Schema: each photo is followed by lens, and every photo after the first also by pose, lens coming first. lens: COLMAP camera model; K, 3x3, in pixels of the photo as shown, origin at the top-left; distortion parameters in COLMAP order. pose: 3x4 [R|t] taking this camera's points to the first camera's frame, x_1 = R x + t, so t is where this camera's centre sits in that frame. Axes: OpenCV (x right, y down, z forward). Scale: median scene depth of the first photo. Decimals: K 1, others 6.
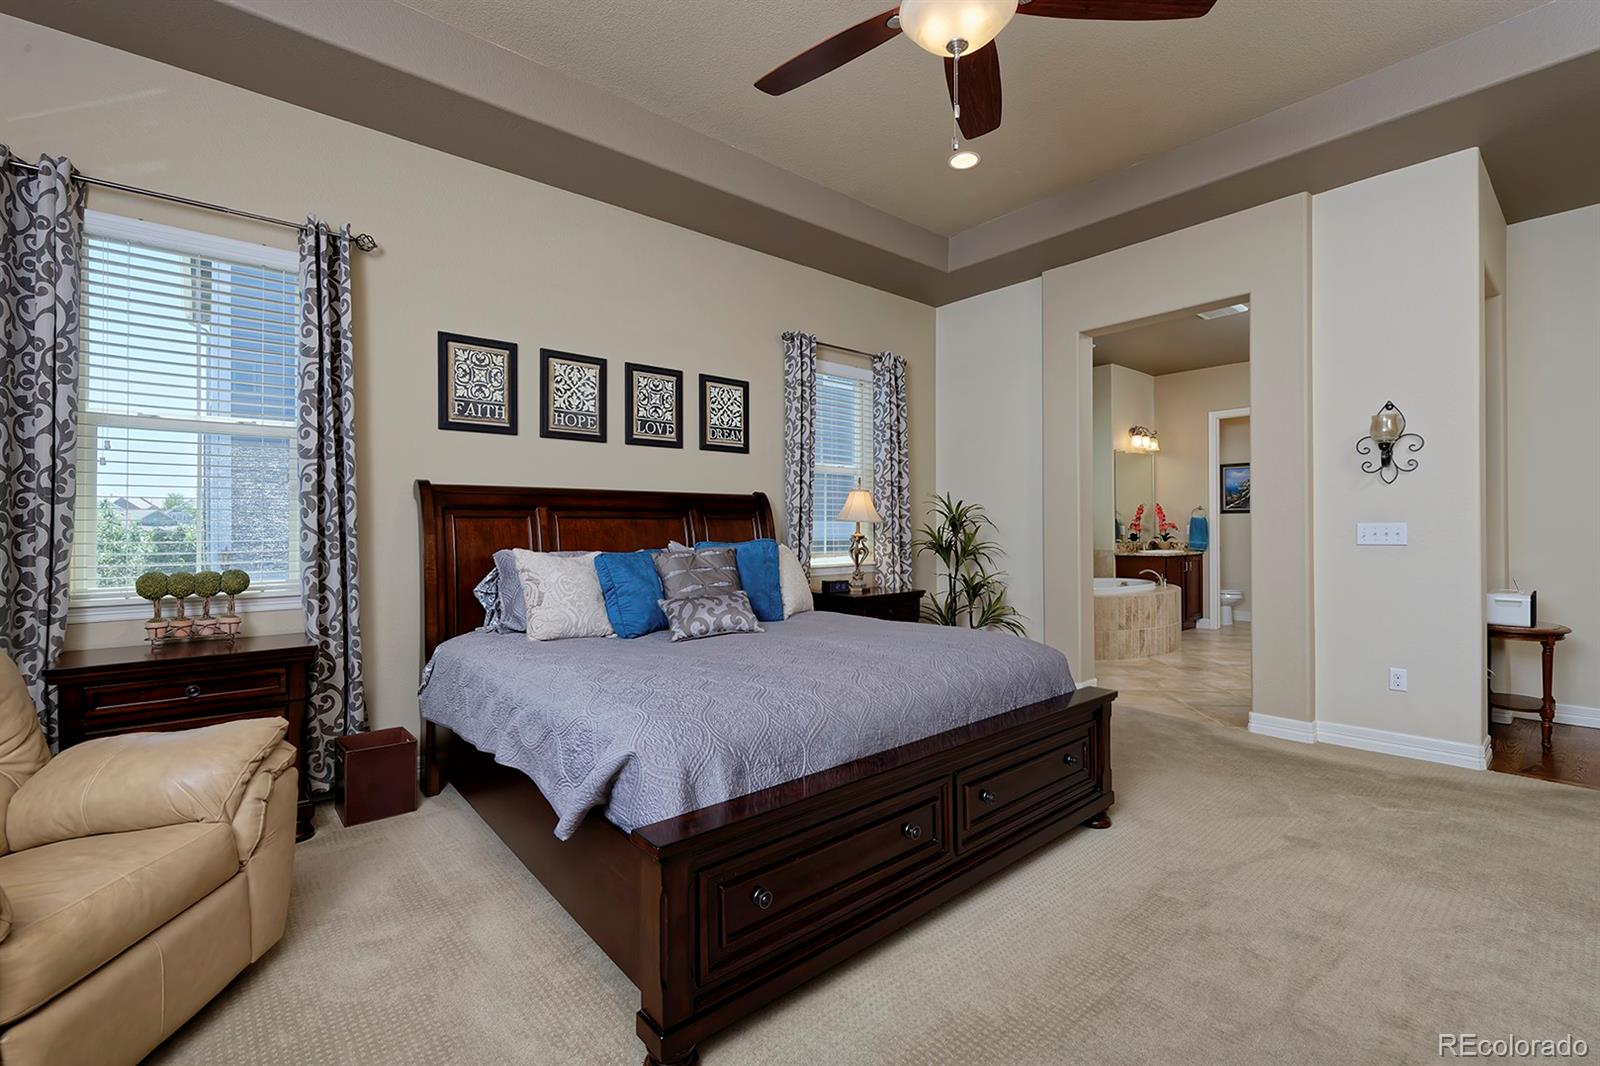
lens RADIAL K [[750.0, 0, 800.0], [0, 750.0, 533.0], [0, 0, 1]] dist [0.002584, -0.000178]
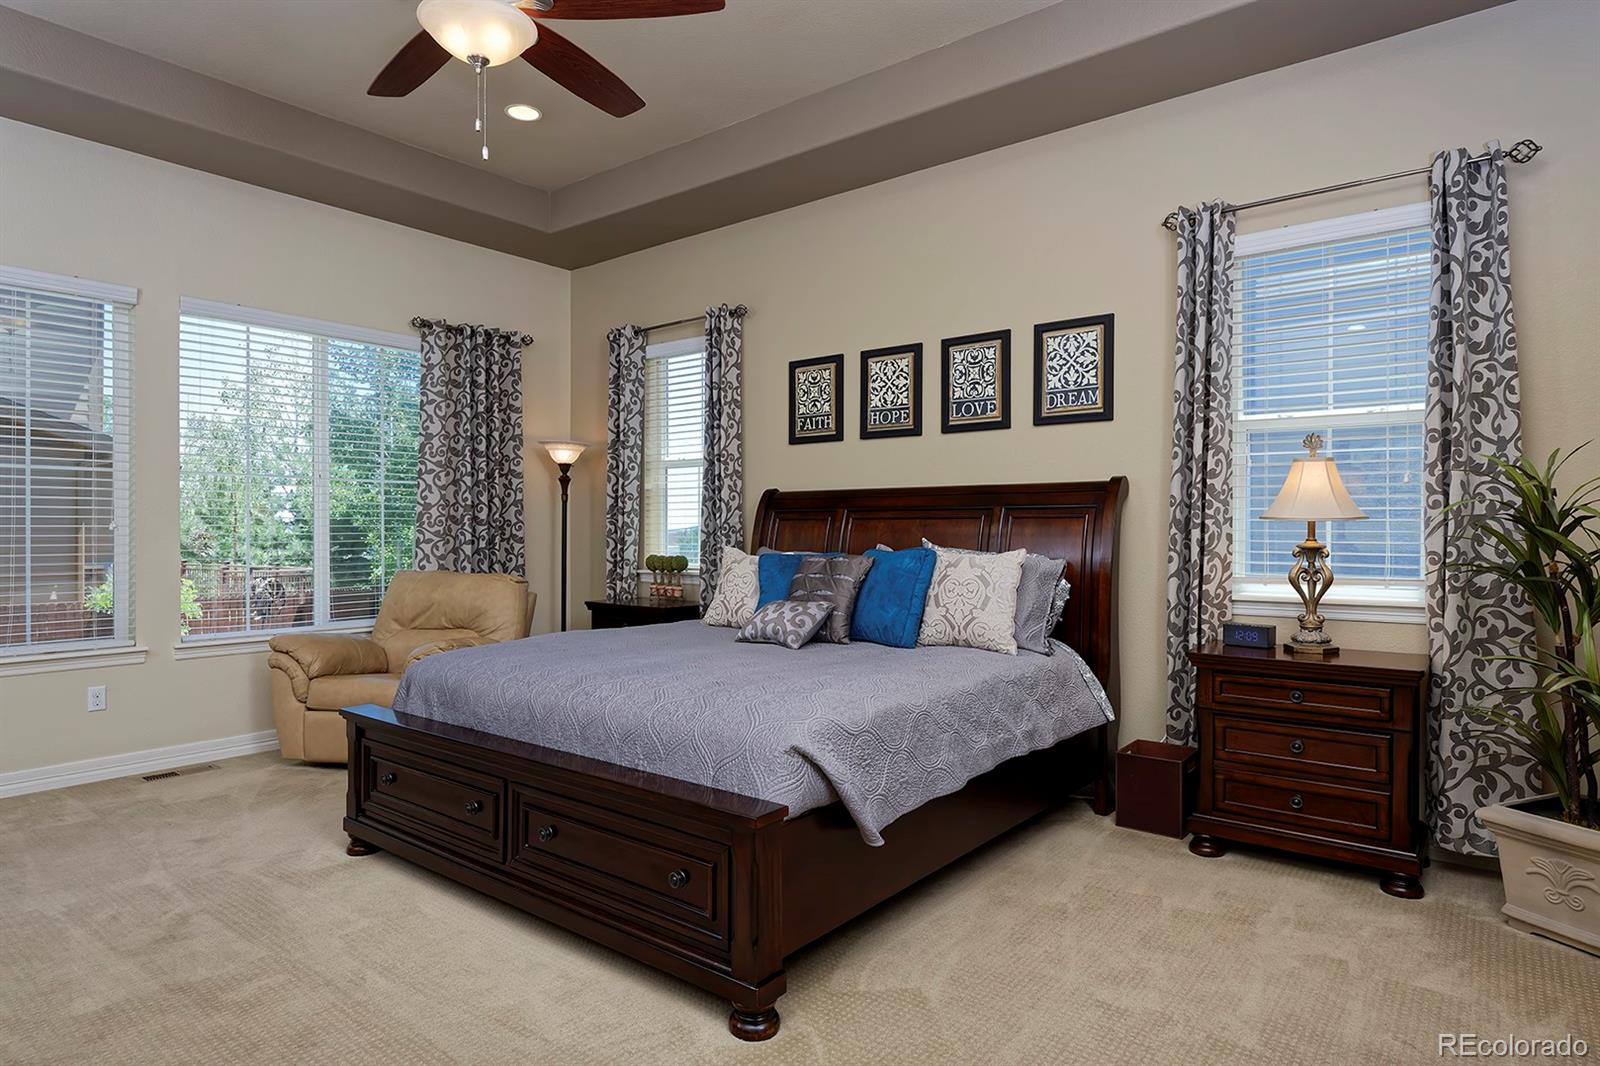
lens RADIAL K [[906.5, 0, 803.5], [0, 906.5, 530.9], [0, 0, 1]] dist [0.000676, -0.001980]
pose [[0.152286, 0.002995, -0.988332, 0.766656], [-0.011554, 0.999932, 0.001250, -0.004023], [0.988269, 0.011229, 0.152310, 0.662191]]
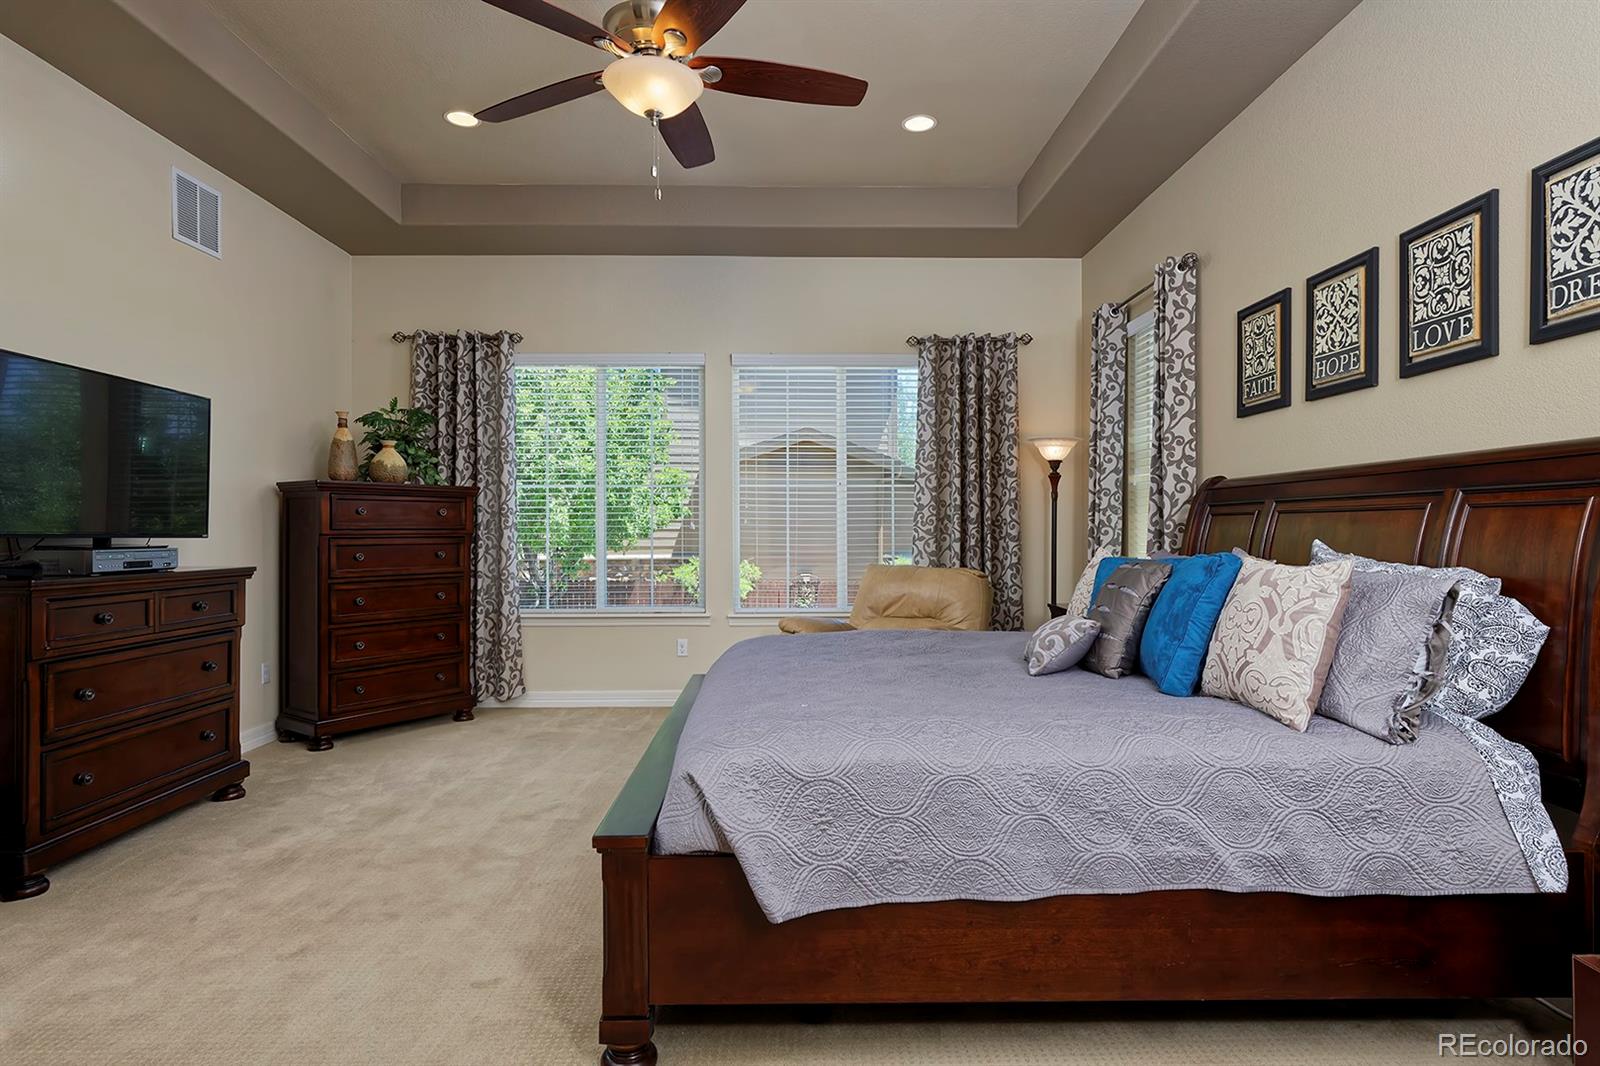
lens RADIAL K [[845.1, 0, 795.4], [0, 845.1, 535.3], [0, 0, 1]] dist [-0.005459, -0.000872]
pose [[-0.659949, 0.006883, -0.751279, 0.536134], [-0.007142, 0.999855, 0.015434, -0.006252], [0.751277, 0.015551, -0.659804, 1.048730]]
